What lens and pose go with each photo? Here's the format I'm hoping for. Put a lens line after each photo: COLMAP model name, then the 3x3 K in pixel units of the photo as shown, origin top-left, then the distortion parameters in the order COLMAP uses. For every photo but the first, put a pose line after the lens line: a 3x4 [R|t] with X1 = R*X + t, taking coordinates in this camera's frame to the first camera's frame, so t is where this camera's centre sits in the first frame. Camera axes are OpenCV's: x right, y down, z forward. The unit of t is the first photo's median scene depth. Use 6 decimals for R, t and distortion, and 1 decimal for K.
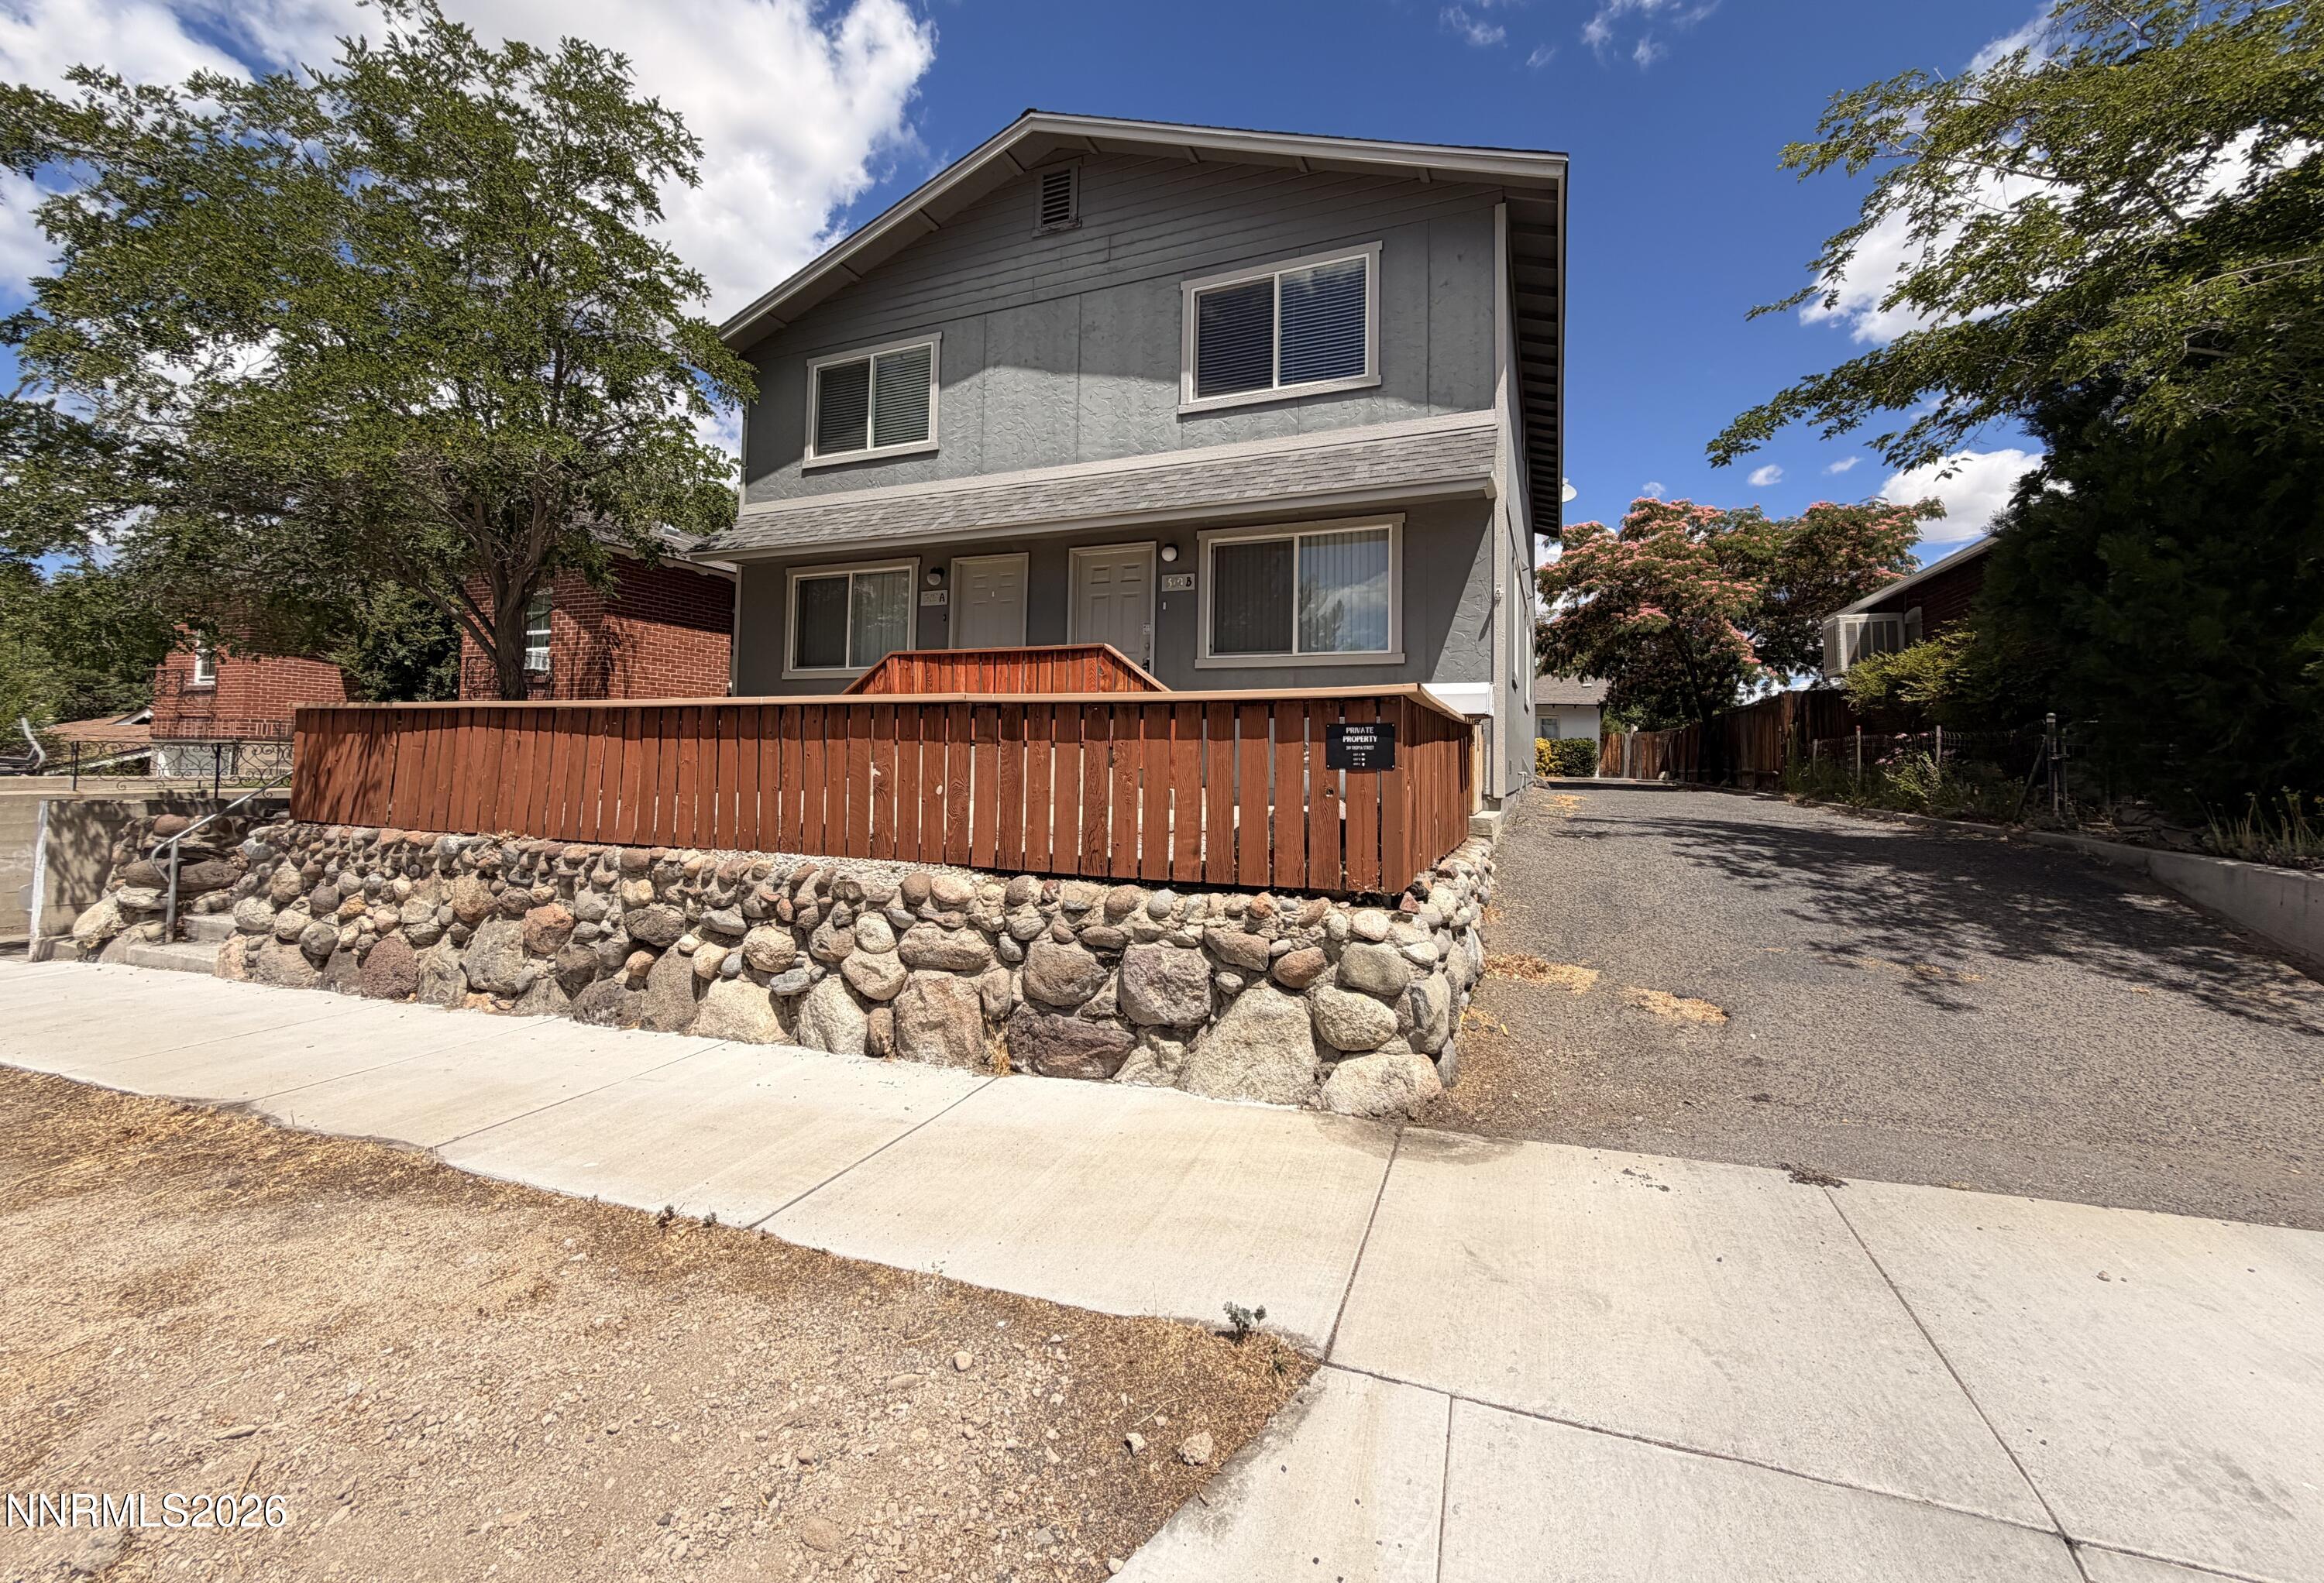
lens RADIAL K [[918.1, 0, 1160.6], [0, 918.1, 716.8], [0, 0, 1]] dist [-0.001342, -0.000042]
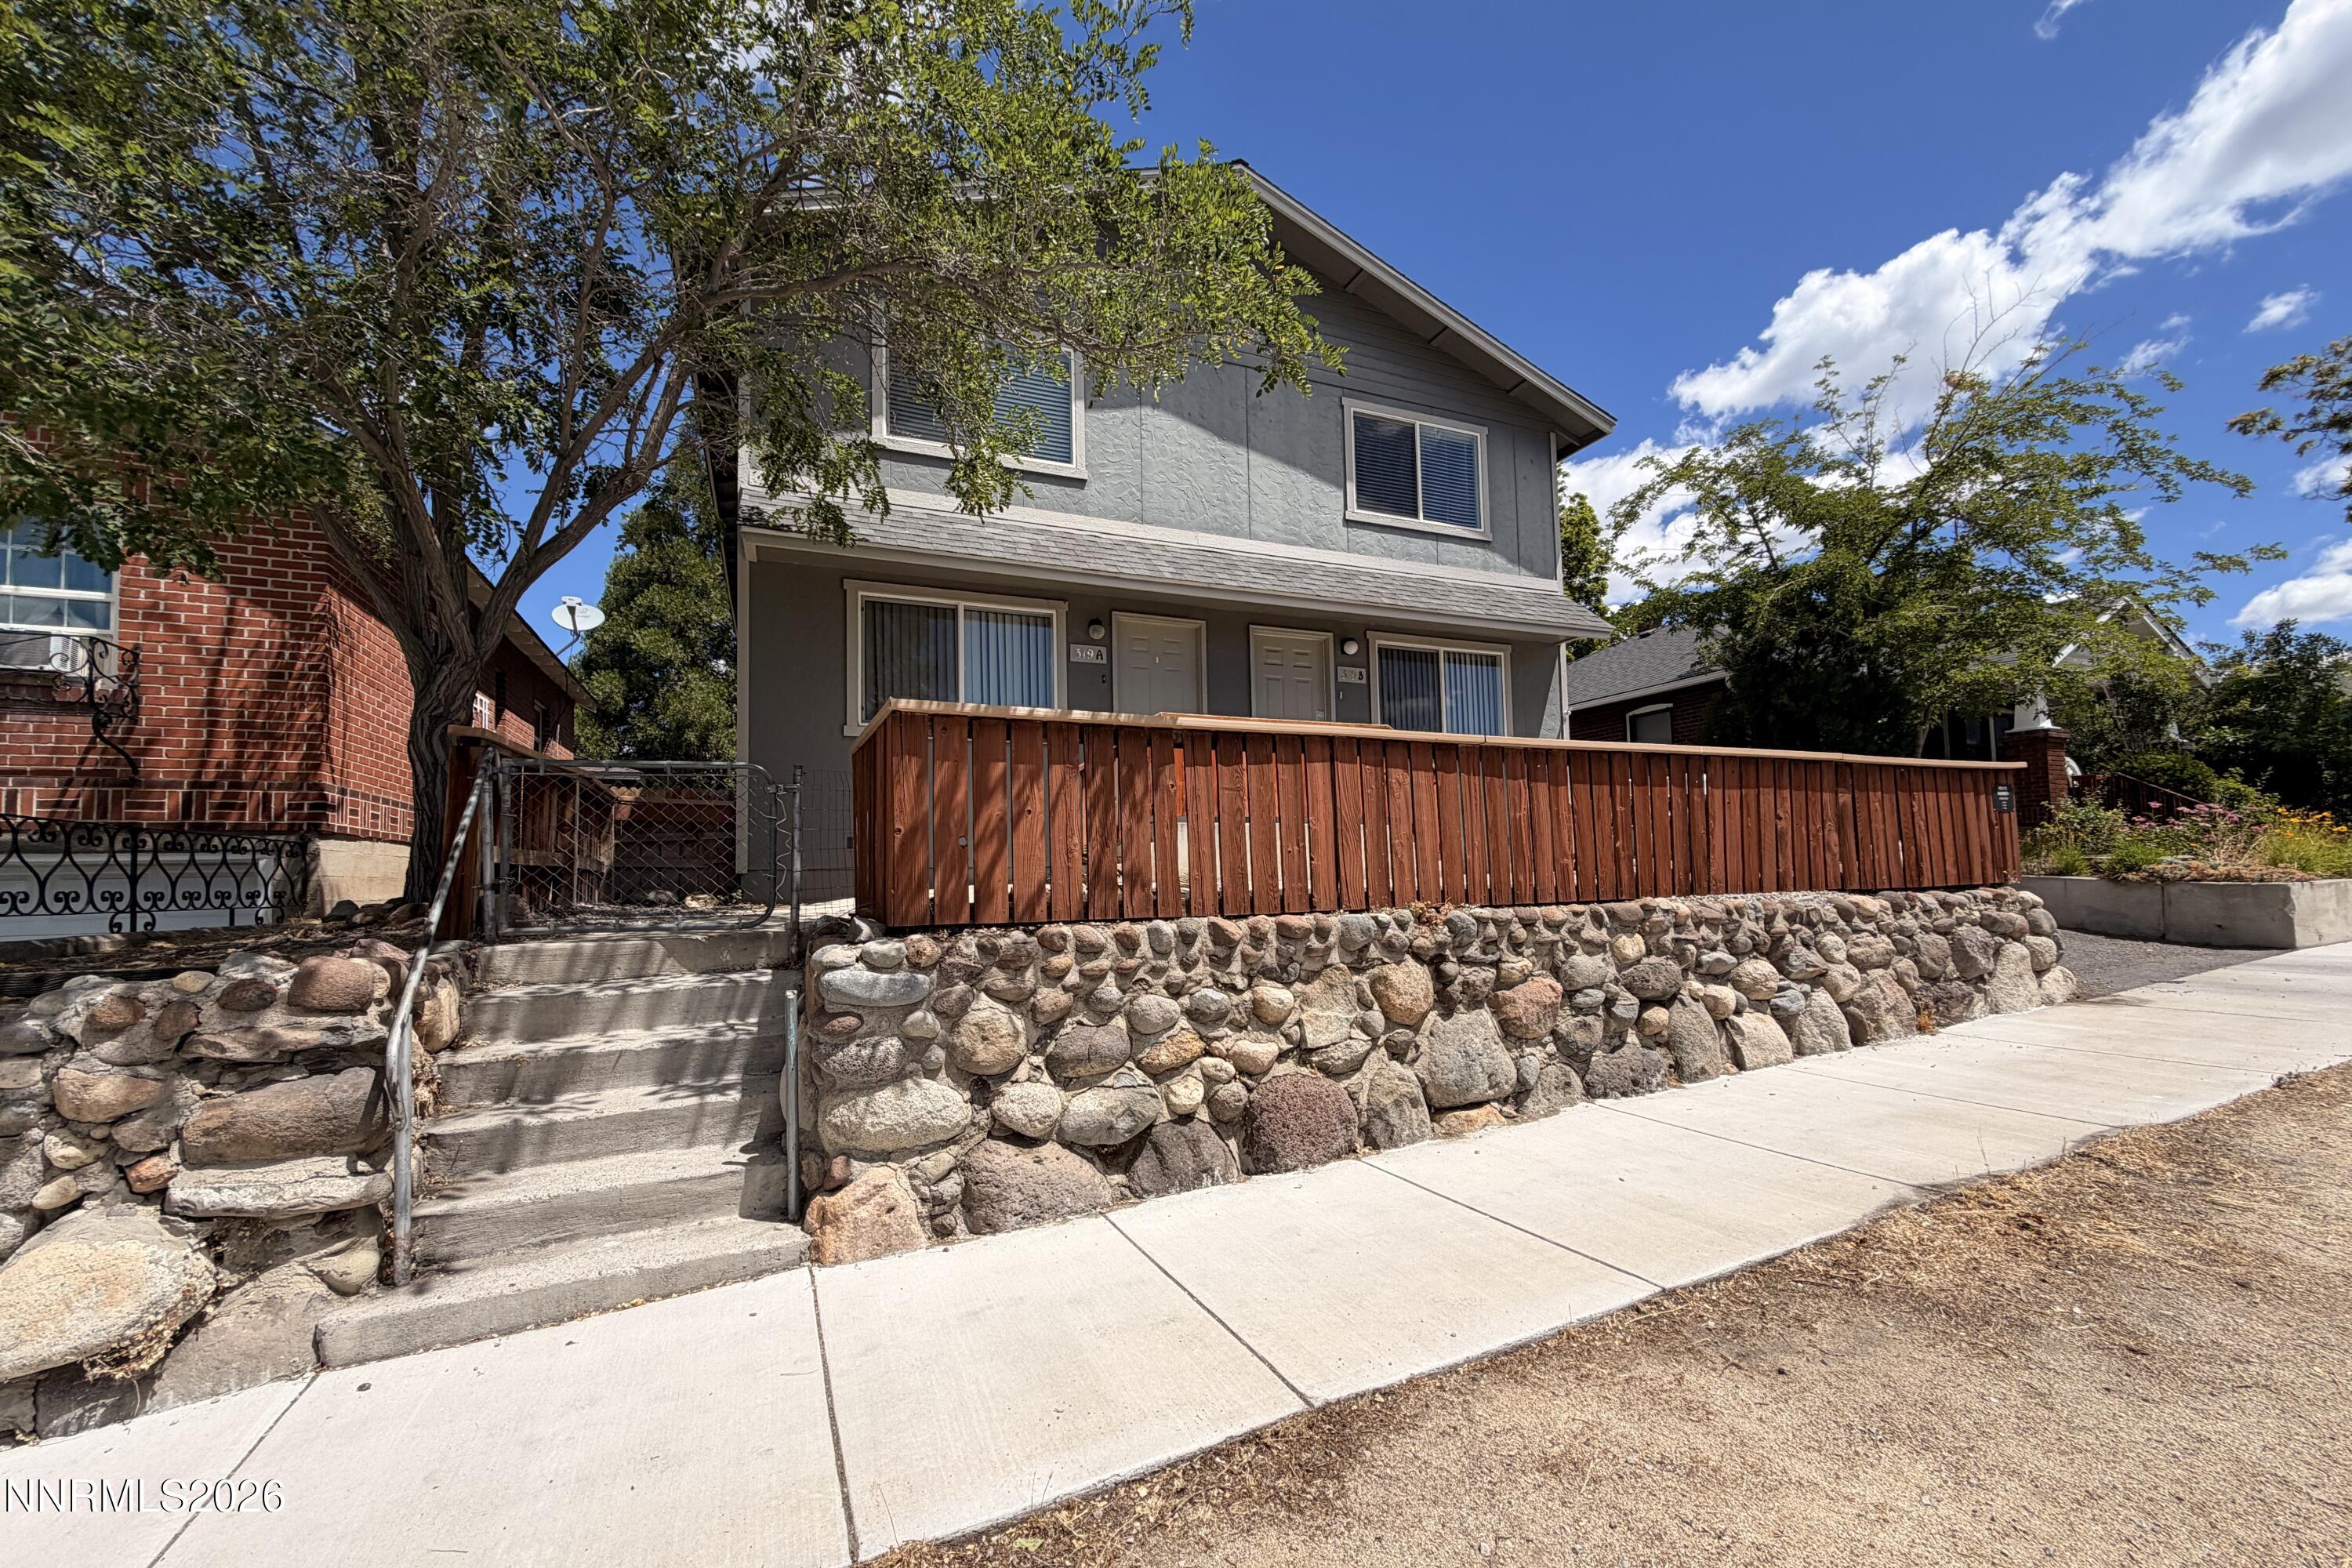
lens RADIAL K [[929.8, 0, 1172.5], [0, 929.8, 829.1], [0, 0, 1]] dist [0.001227, 0.000081]
pose [[0.693256, 0.008868, 0.720637, -1.140191], [0.000183, 0.999922, -0.012481, 0.060363], [-0.720691, 0.008785, 0.693200, 0.495391]]
